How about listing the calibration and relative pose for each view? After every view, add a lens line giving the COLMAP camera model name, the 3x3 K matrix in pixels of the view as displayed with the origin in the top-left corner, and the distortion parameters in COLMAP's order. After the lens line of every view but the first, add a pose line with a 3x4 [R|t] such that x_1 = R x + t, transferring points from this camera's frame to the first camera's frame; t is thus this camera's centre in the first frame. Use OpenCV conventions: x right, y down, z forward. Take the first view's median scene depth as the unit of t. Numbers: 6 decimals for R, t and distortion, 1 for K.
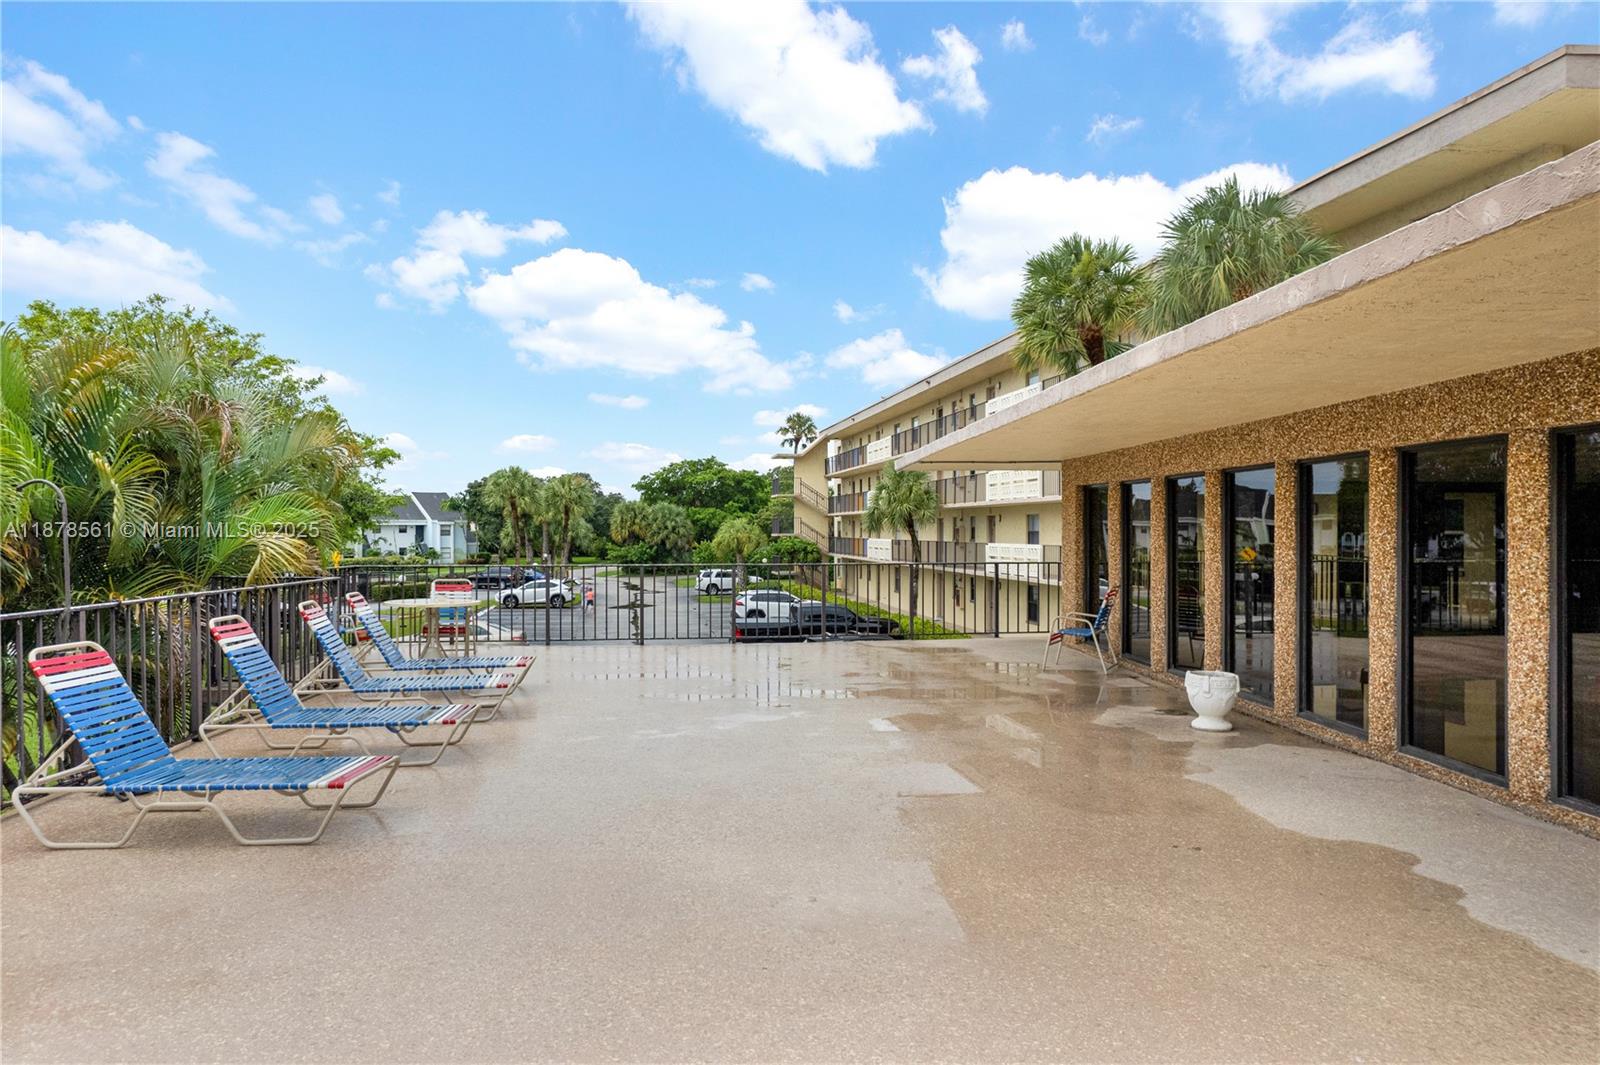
lens RADIAL K [[1033.7, 0, 808.1], [0, 1033.7, 533.5], [0, 0, 1]] dist [-0.074621, 0.063268]
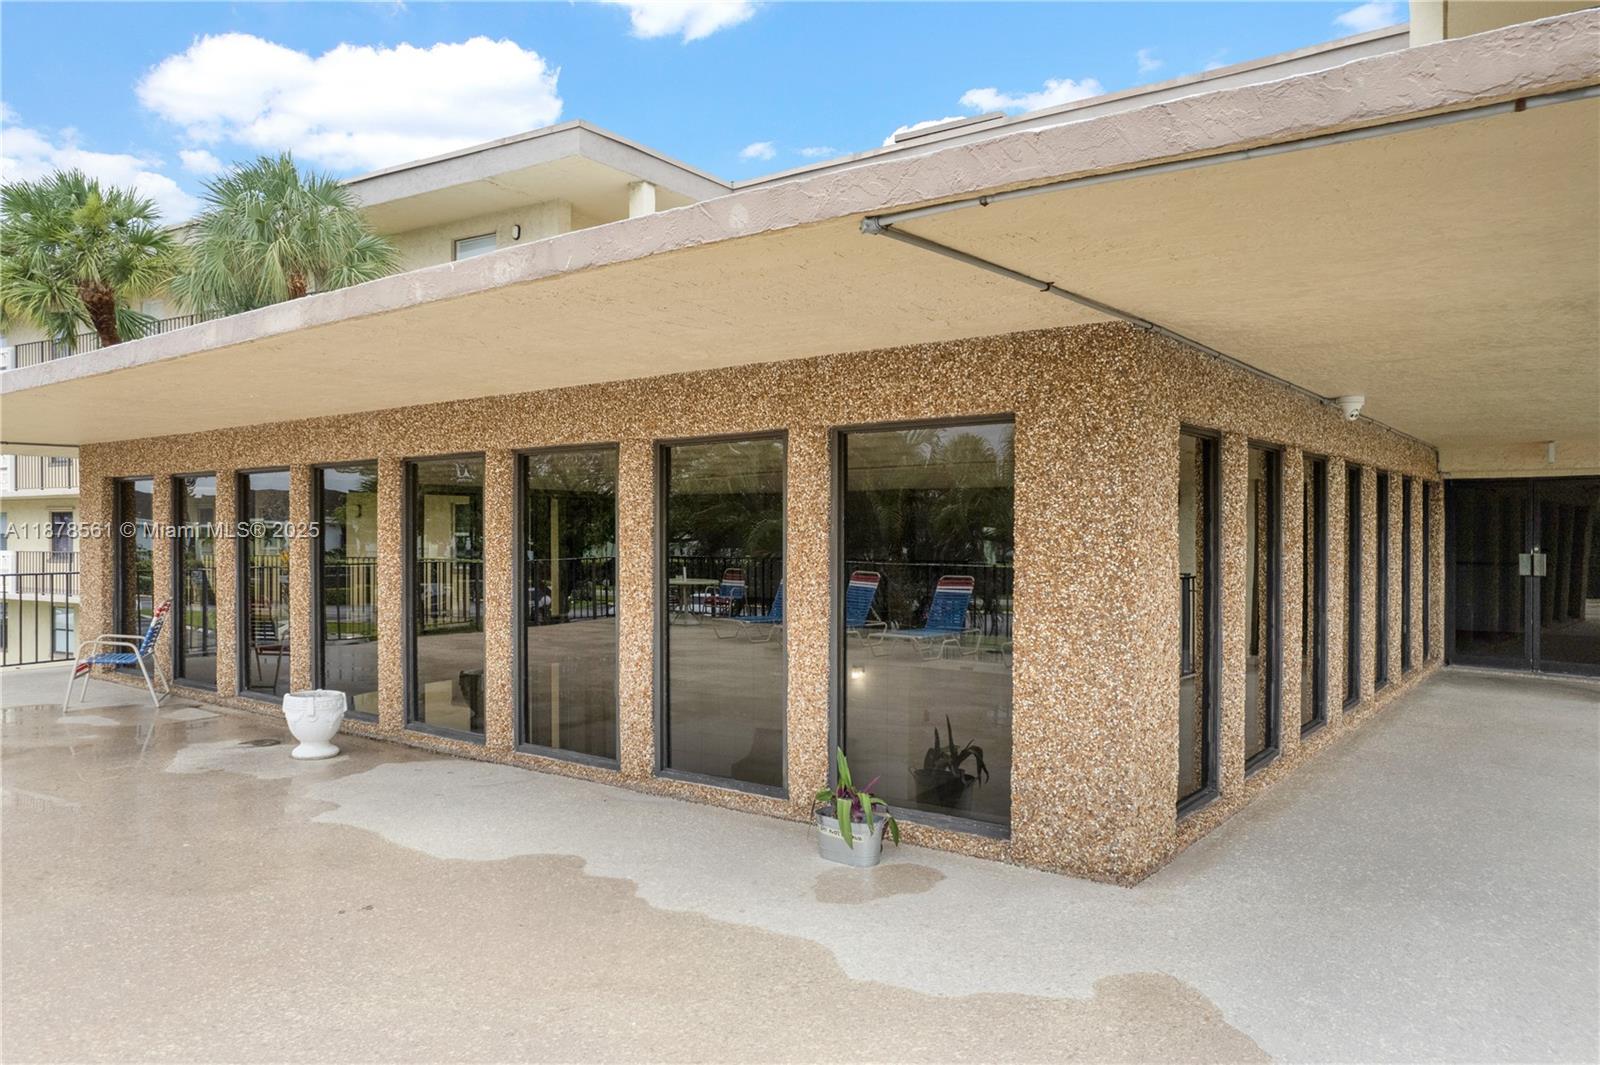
lens RADIAL K [[1033.7, 0, 808.1], [0, 1033.7, 533.5], [0, 0, 1]] dist [-0.074621, 0.063268]
pose [[0.618552, -0.001163, 0.785743, -0.037514], [0.002931, 0.999995, -0.000827, 0.000087], [-0.785738, 0.002815, 0.618553, 0.131559]]
